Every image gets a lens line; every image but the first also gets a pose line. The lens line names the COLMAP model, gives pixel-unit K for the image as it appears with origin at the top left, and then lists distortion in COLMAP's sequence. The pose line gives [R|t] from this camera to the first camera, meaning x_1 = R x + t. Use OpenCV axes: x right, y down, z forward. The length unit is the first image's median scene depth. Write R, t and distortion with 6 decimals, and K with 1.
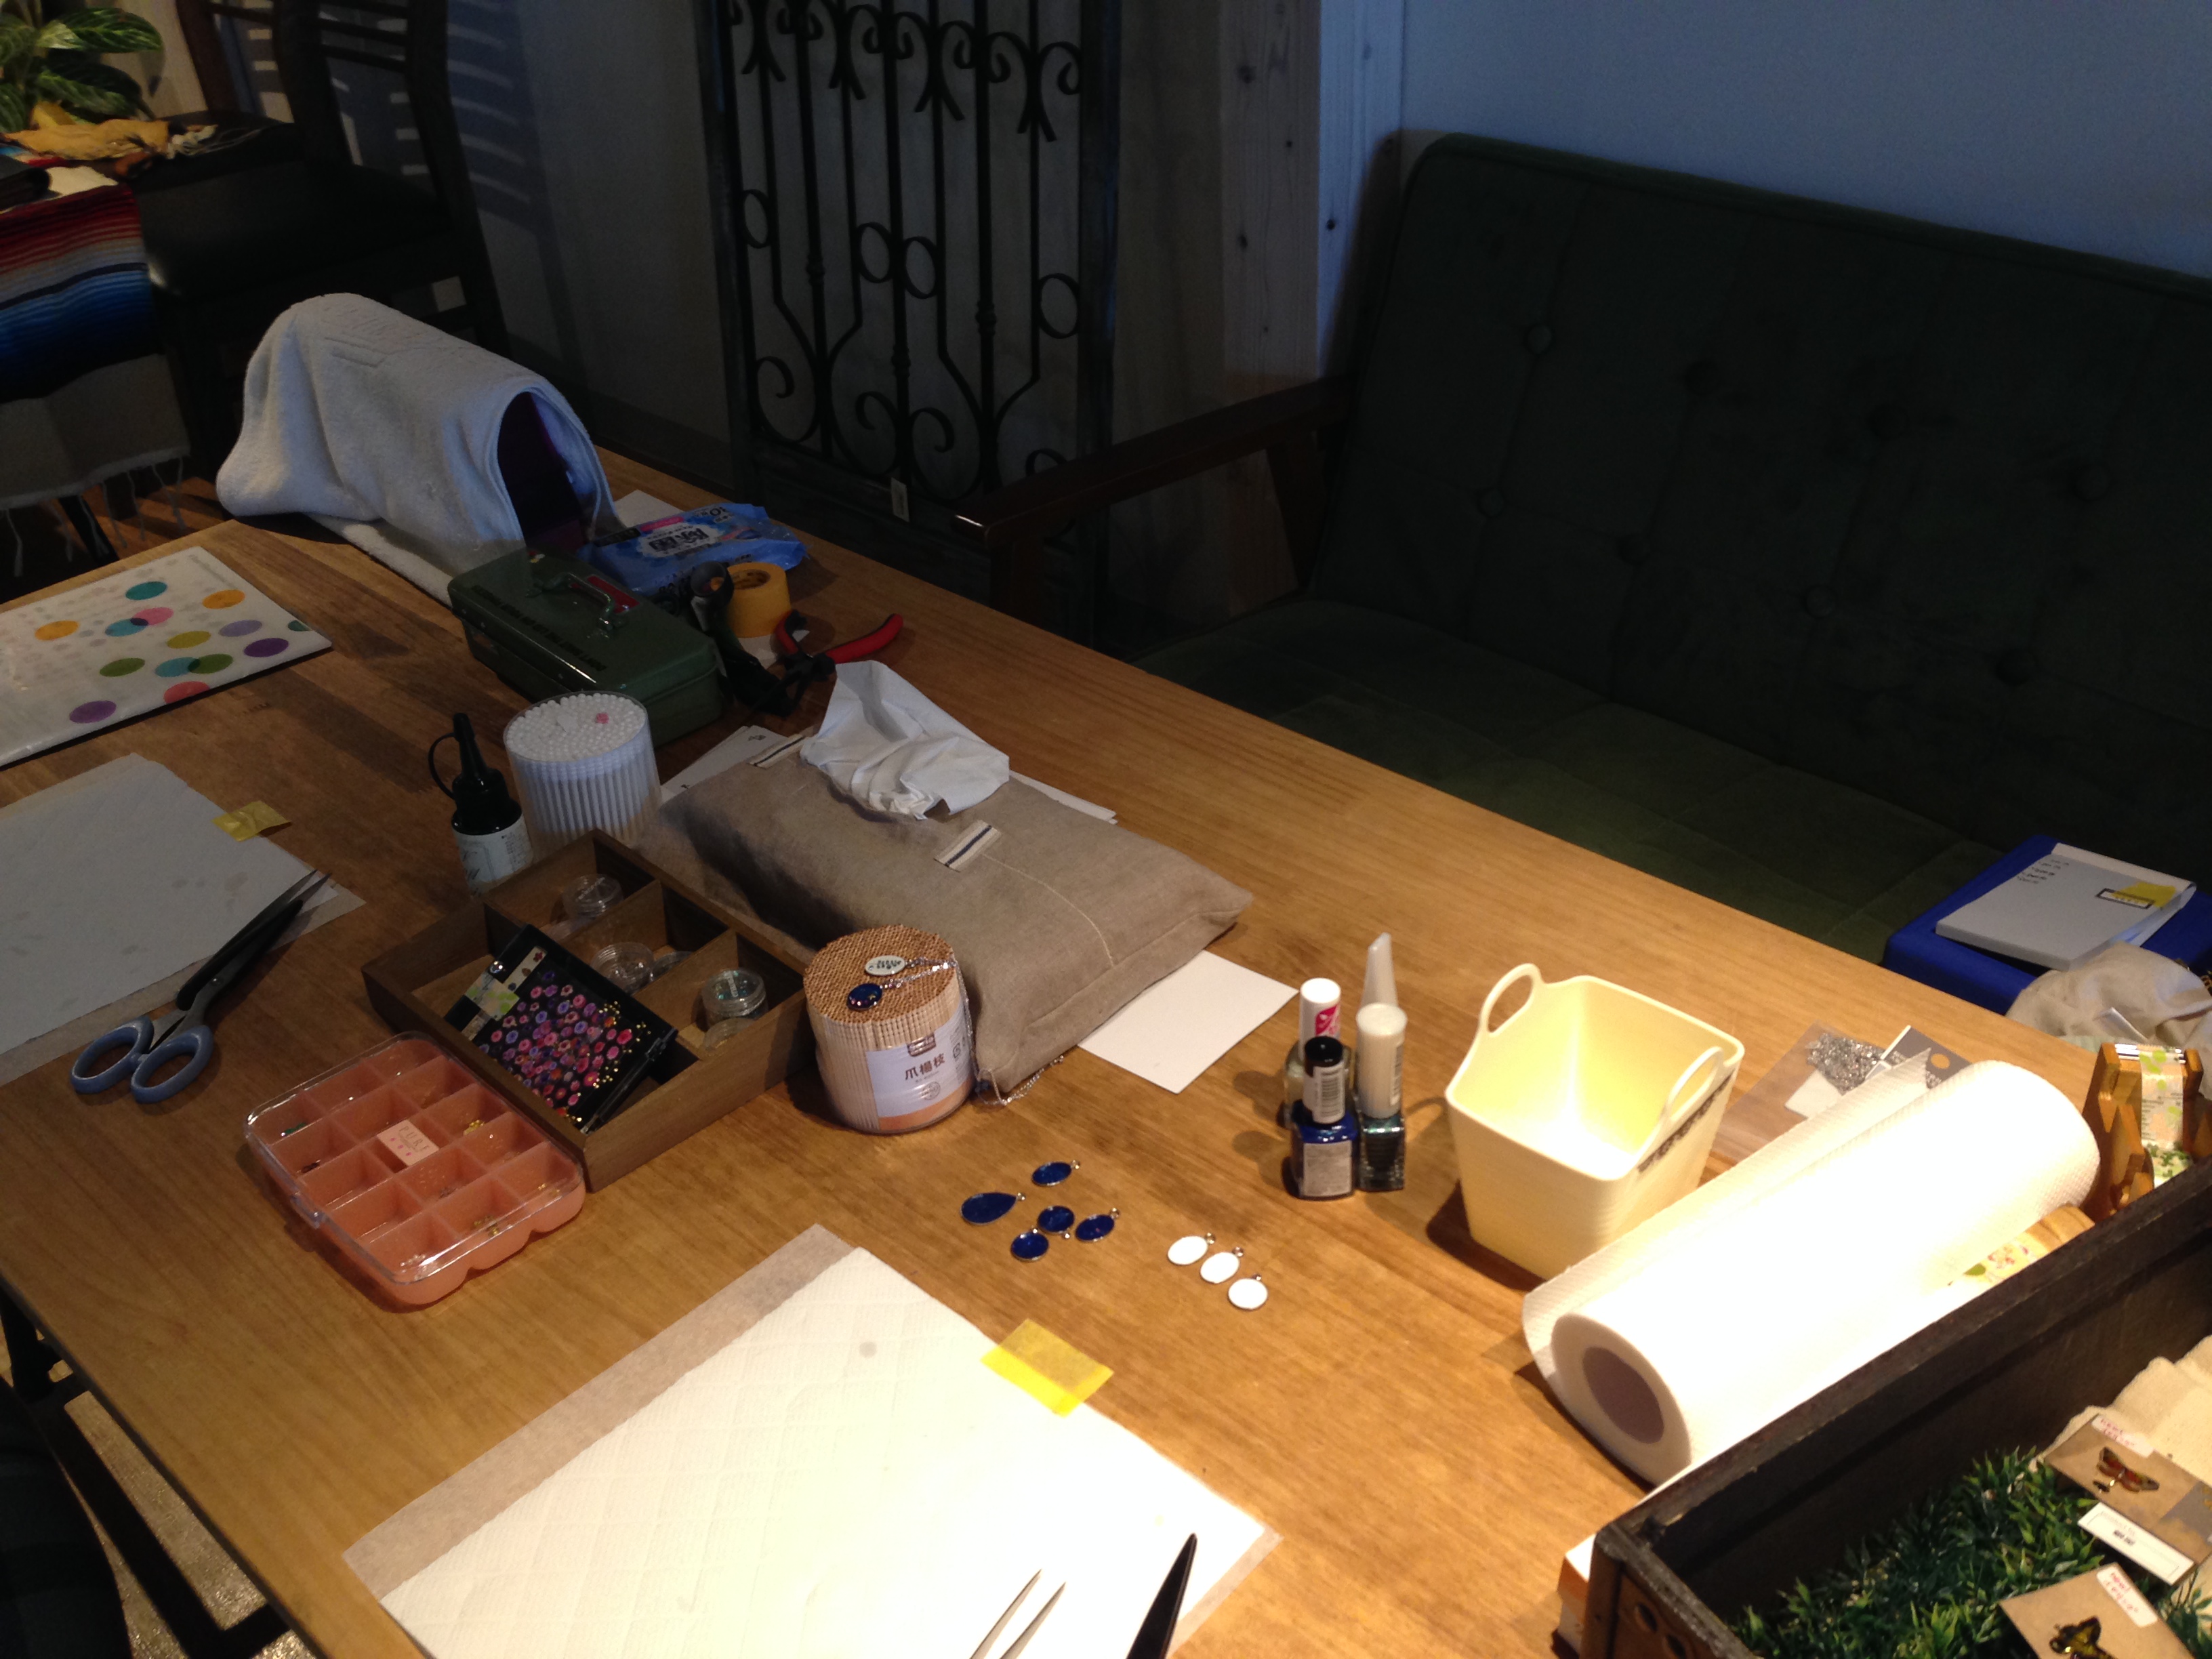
lens RADIAL K [[2084.7, 0, 1106.0], [0, 2084.7, 829.5], [0, 0, 1]] dist [0.173896, -0.261024]
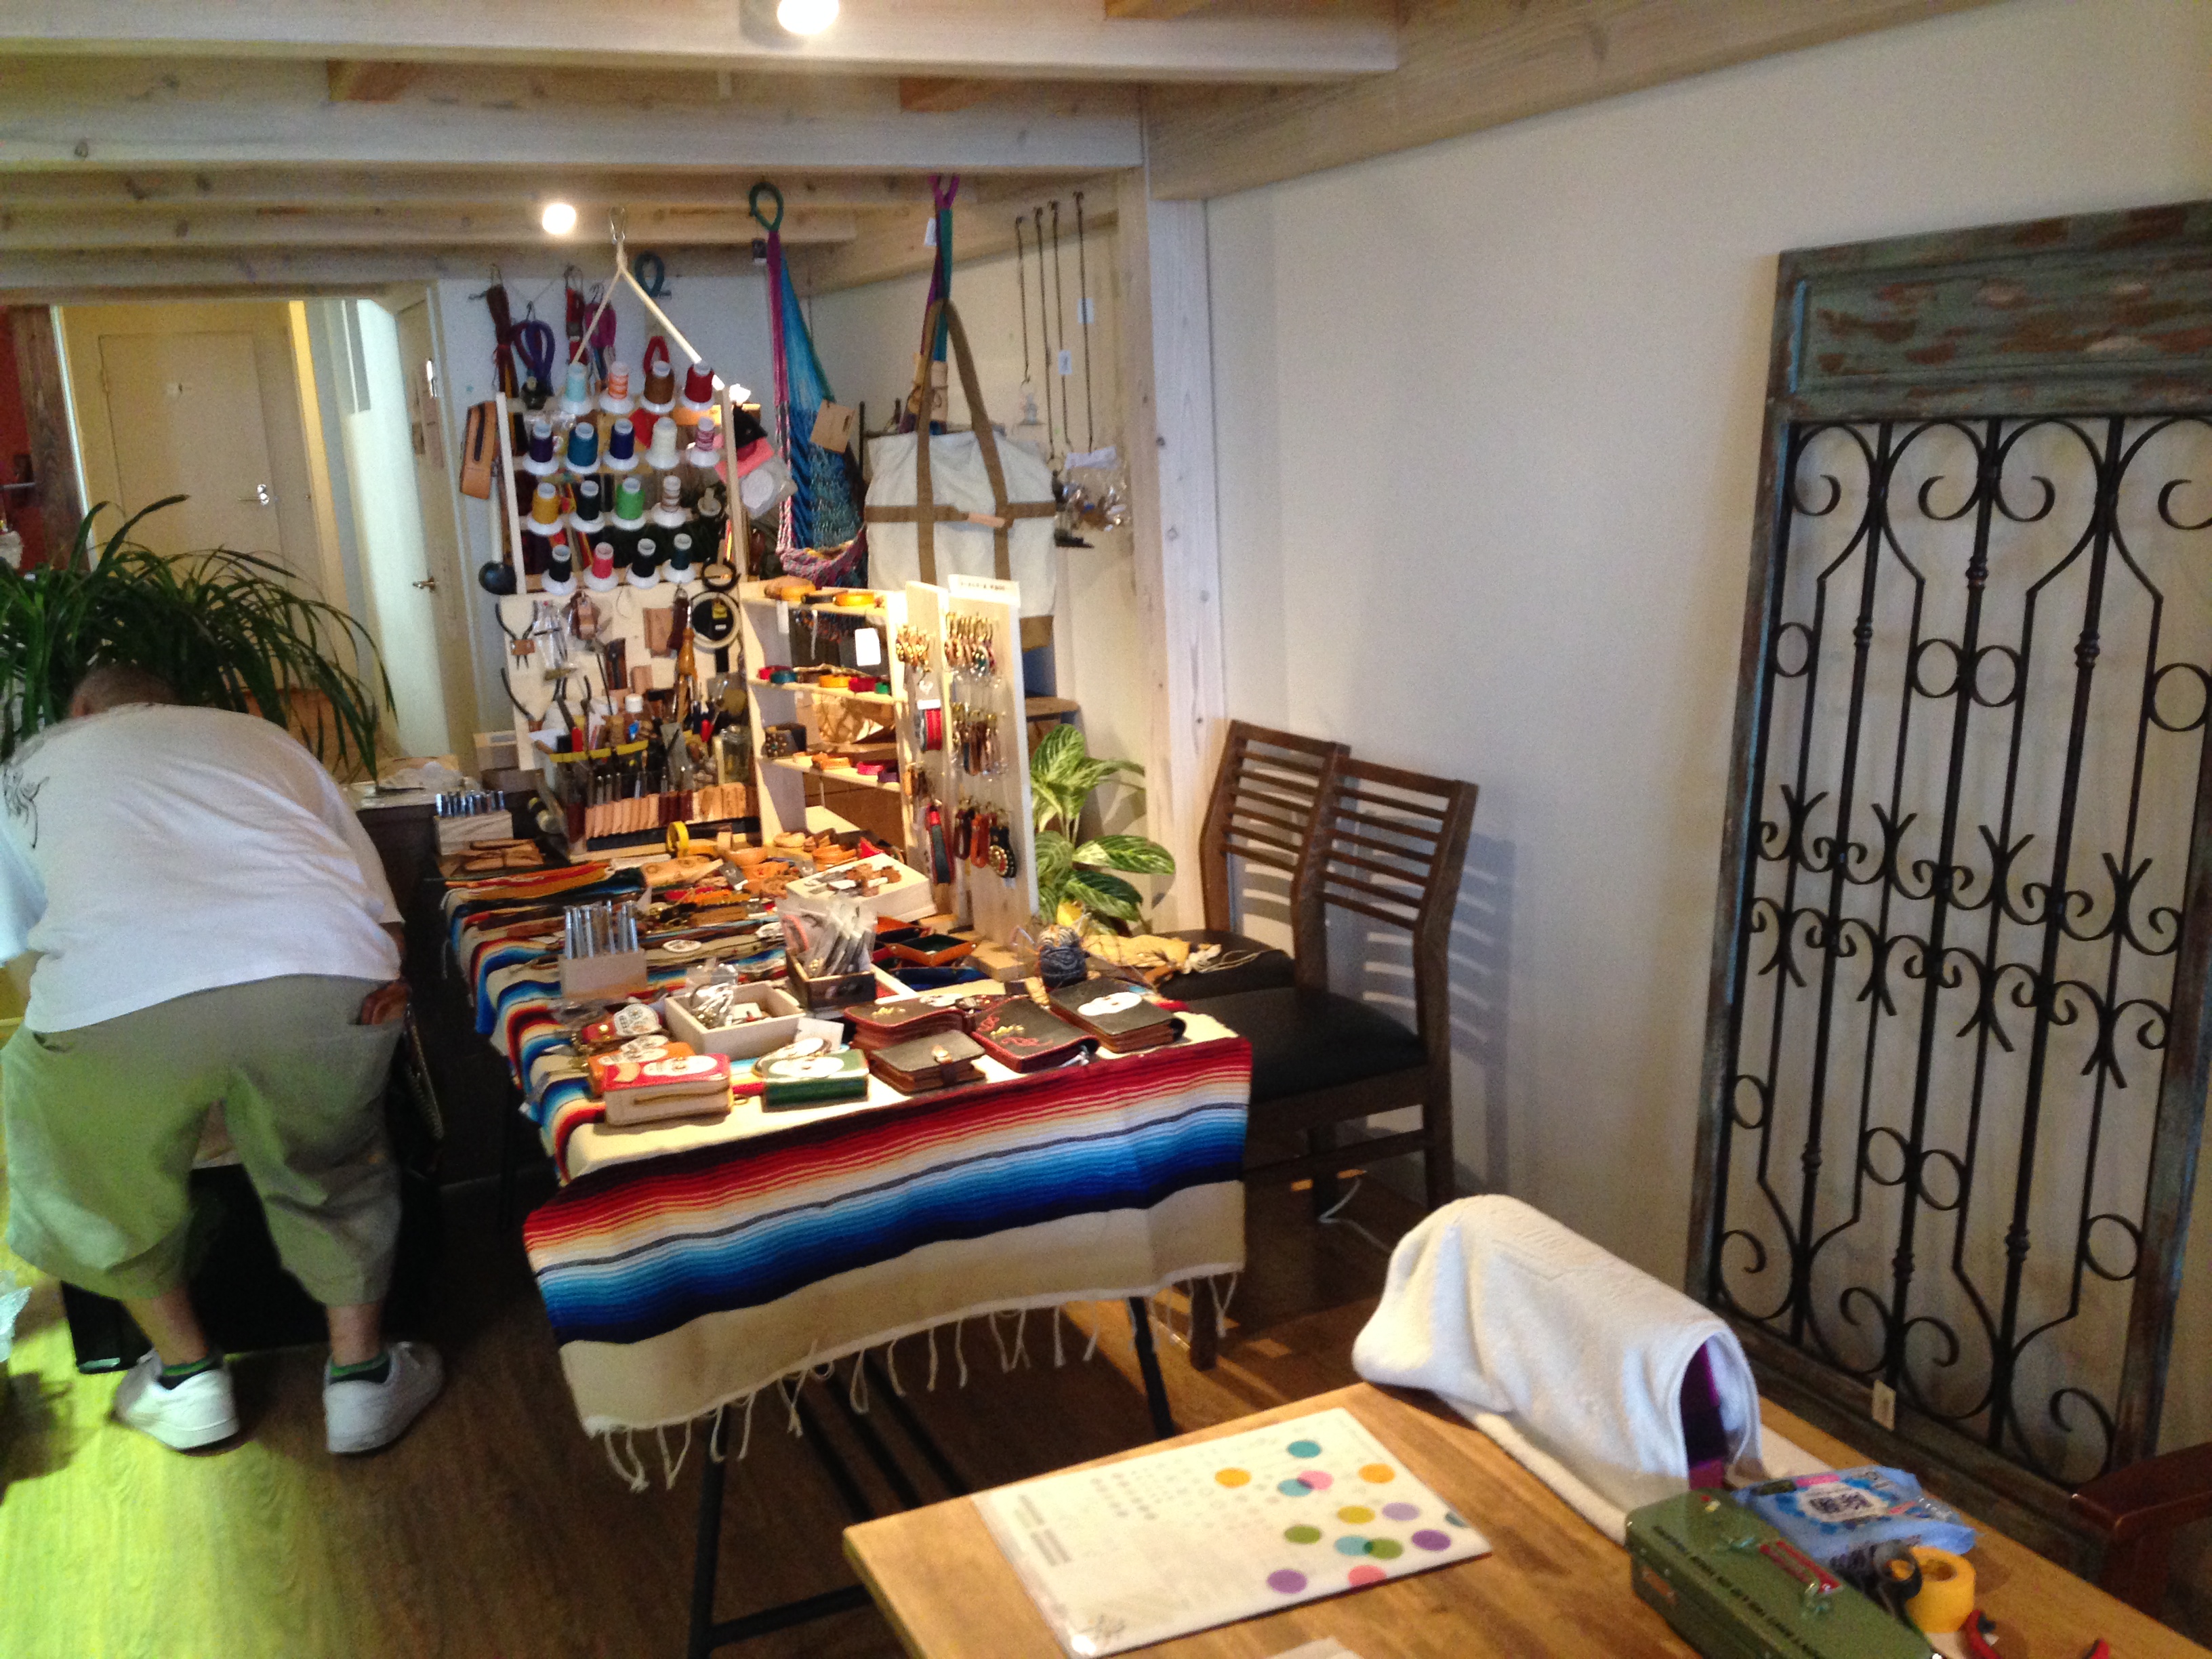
lens RADIAL K [[2084.7, 0, 1106.0], [0, 2084.7, 829.5], [0, 0, 1]] dist [0.173896, -0.261024]
pose [[0.934837, 0.080278, -0.345883, -0.191060], [-0.195055, 0.930072, -0.311319, -0.049207], [0.296704, 0.358499, 0.885124, -0.095680]]
